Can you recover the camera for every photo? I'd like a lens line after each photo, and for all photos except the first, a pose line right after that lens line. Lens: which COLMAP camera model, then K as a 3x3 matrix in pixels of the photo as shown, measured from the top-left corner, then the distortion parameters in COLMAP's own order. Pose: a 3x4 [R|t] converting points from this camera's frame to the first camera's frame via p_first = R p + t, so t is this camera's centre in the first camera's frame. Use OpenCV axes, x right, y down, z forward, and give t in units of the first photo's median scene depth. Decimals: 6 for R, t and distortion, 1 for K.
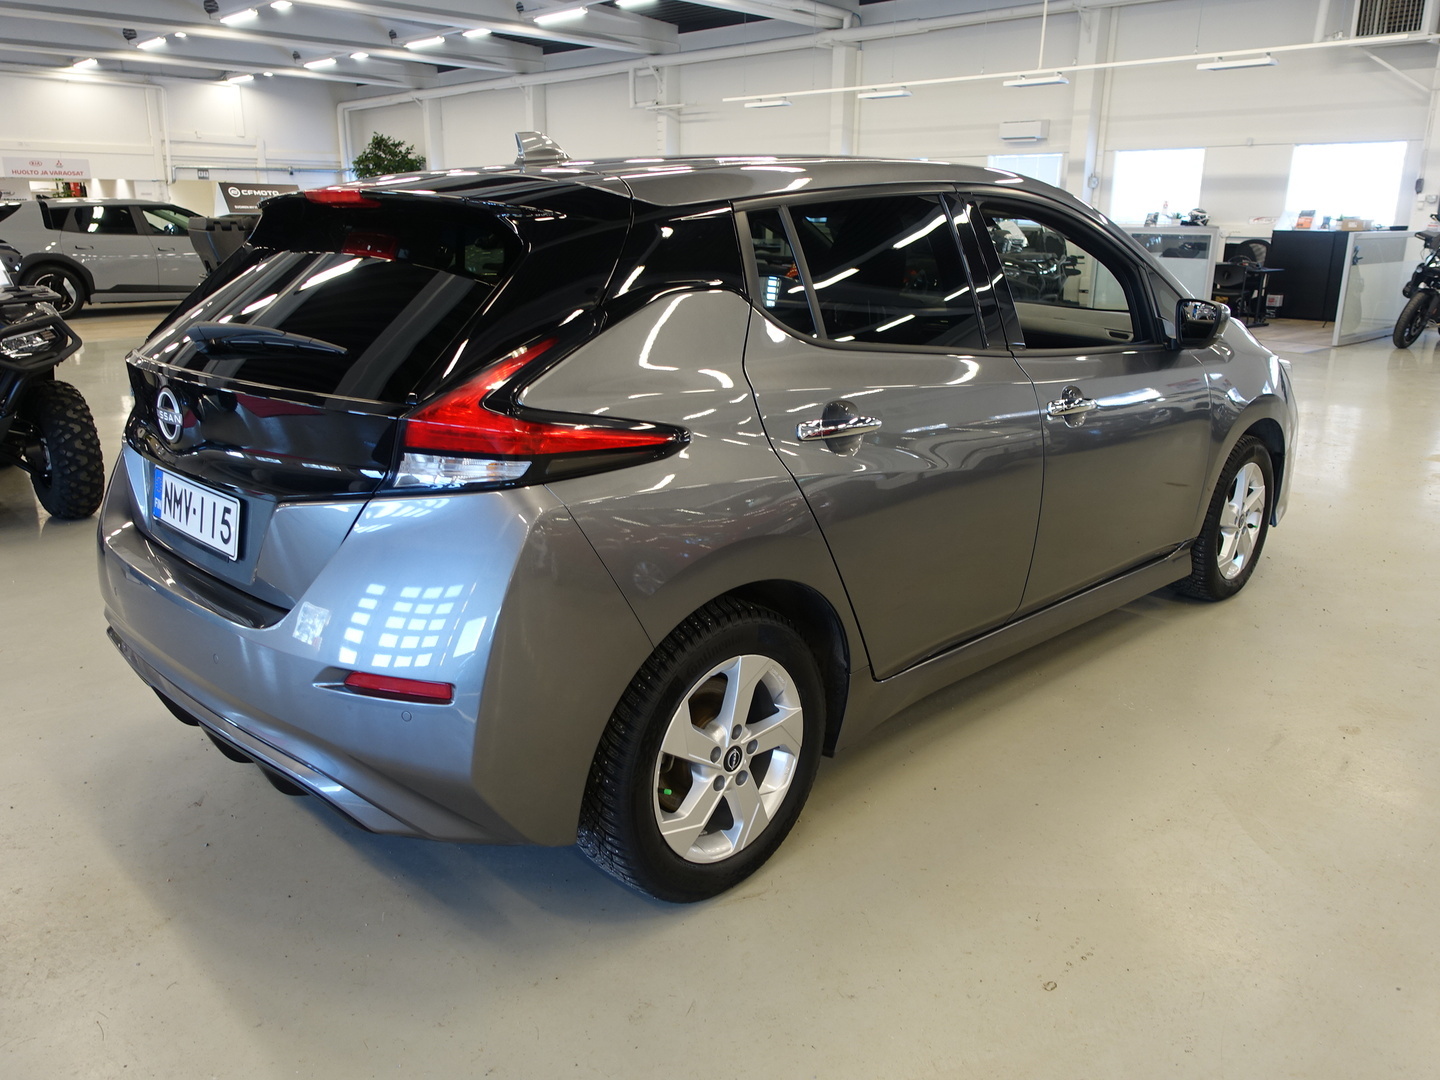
lens RADIAL K [[1134.1, 0, 720.0], [0, 1134.1, 540.0], [0, 0, 1]] dist [-0.012210, 0.005196]
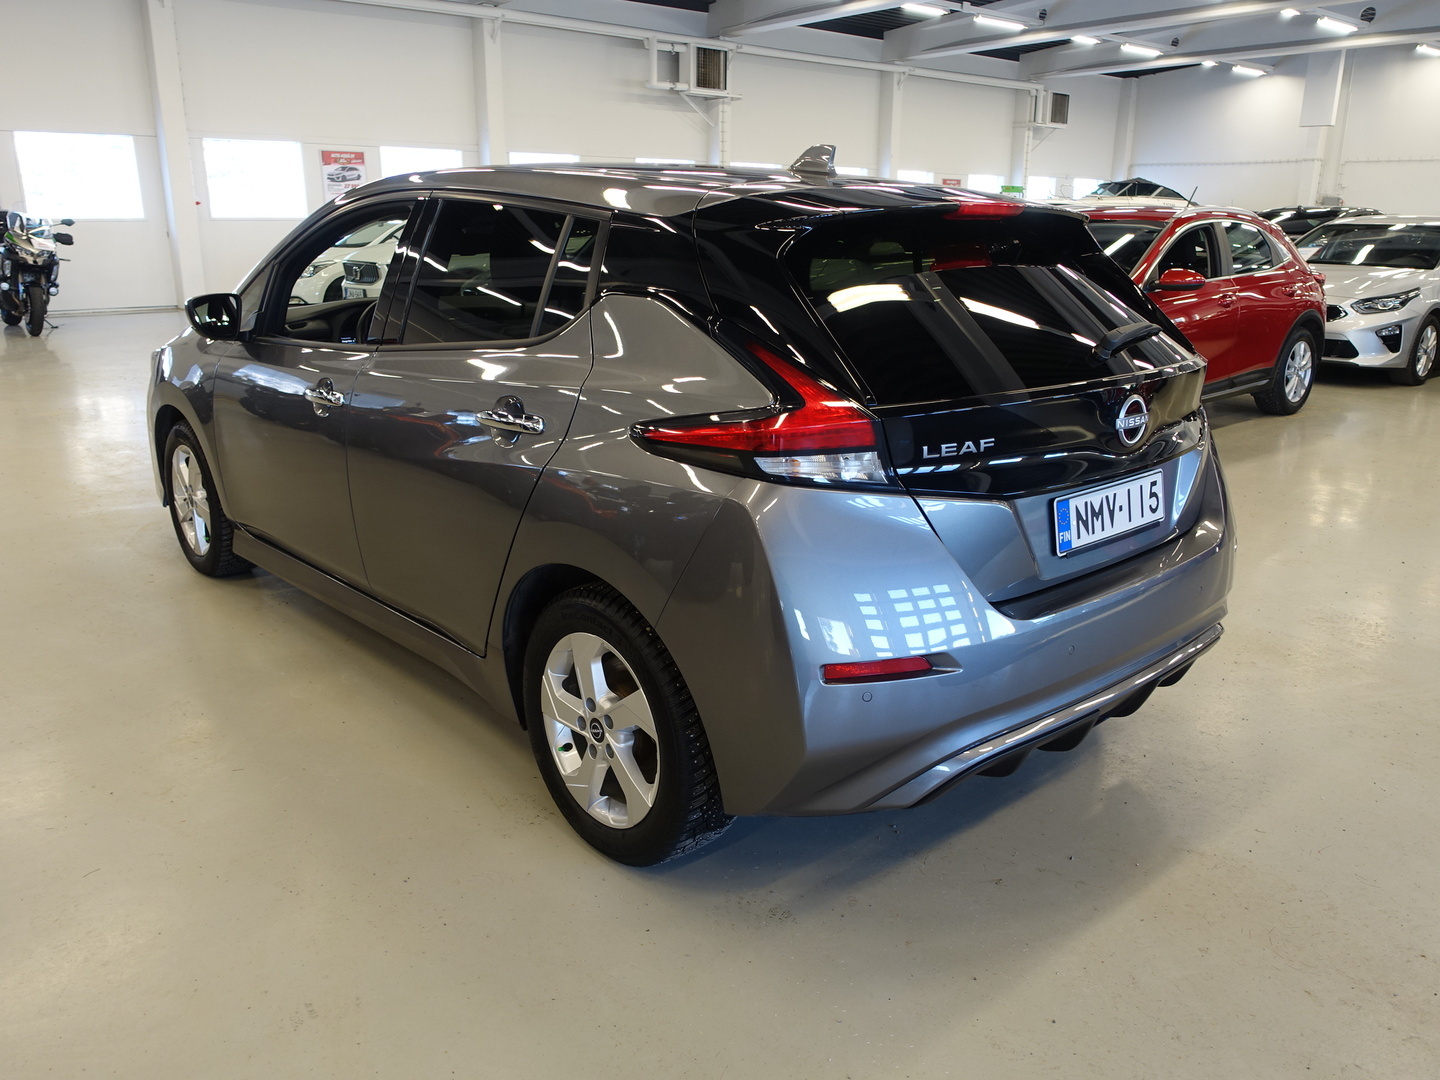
lens RADIAL K [[1134.1, 0, 720.0], [0, 1134.1, 540.0], [0, 0, 1]] dist [-0.012210, 0.005196]
pose [[0.045127, -0.282928, 0.958079, -0.228133], [0.269266, 0.927005, 0.261069, -0.056955], [-0.962008, 0.246197, 0.118016, 0.188022]]
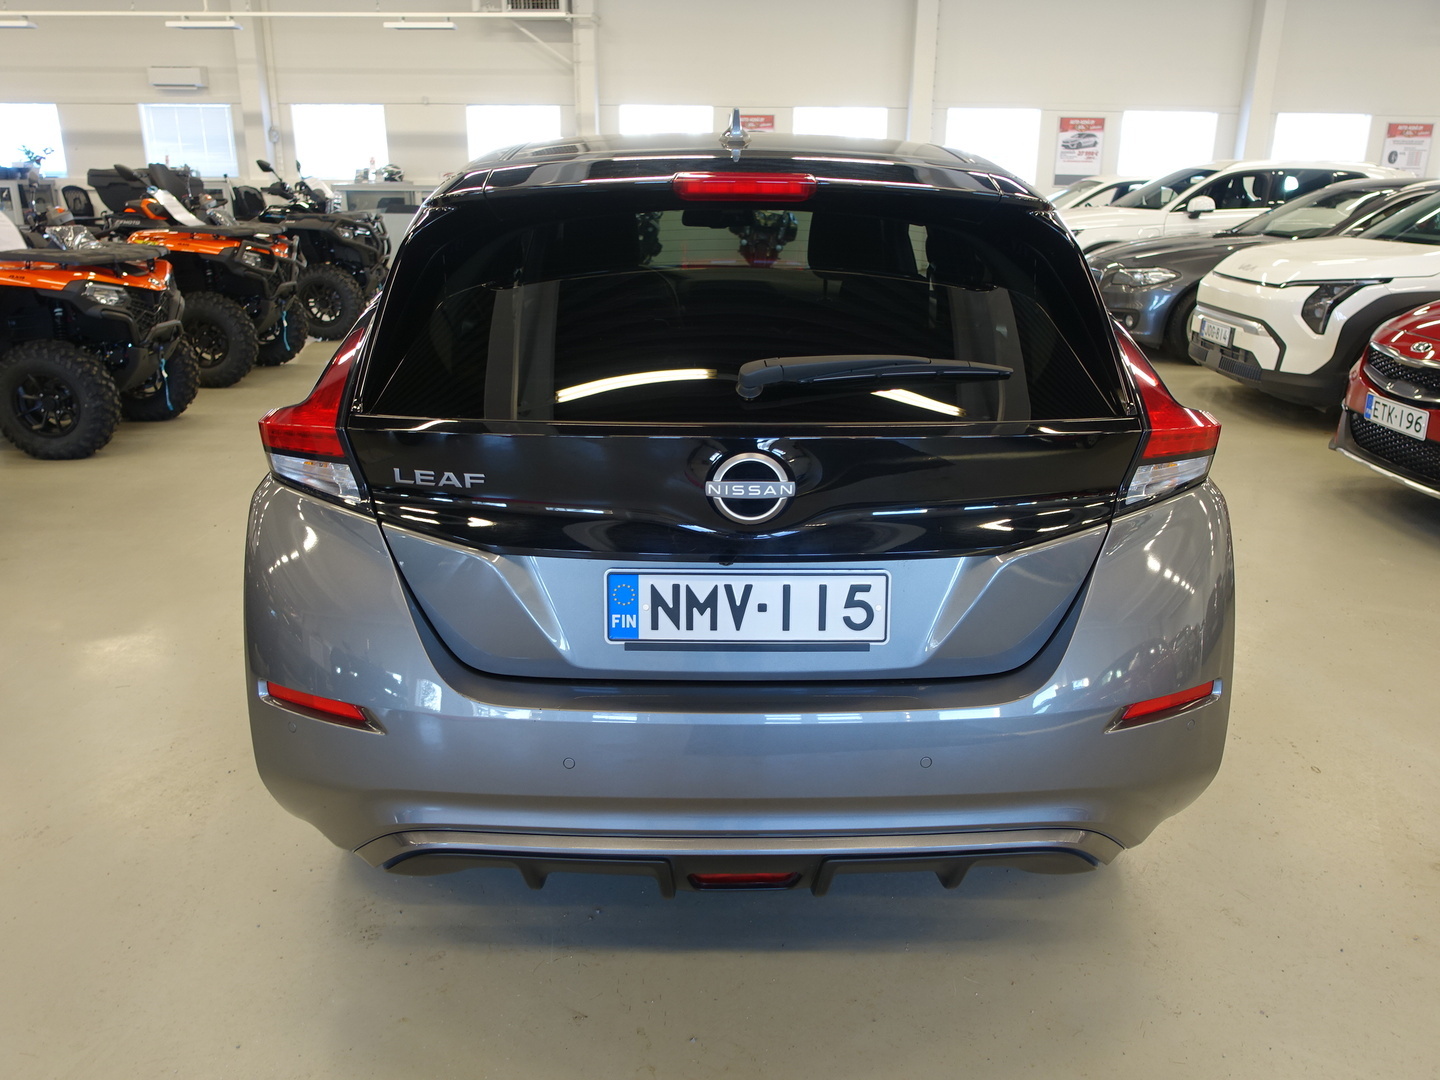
lens RADIAL K [[1134.1, 0, 720.0], [0, 1134.1, 540.0], [0, 0, 1]] dist [-0.012210, 0.005196]
pose [[0.695700, -0.222430, 0.683027, -0.150942], [0.194554, 0.973657, 0.118912, -0.025206], [-0.691484, 0.050158, 0.720648, 0.070122]]
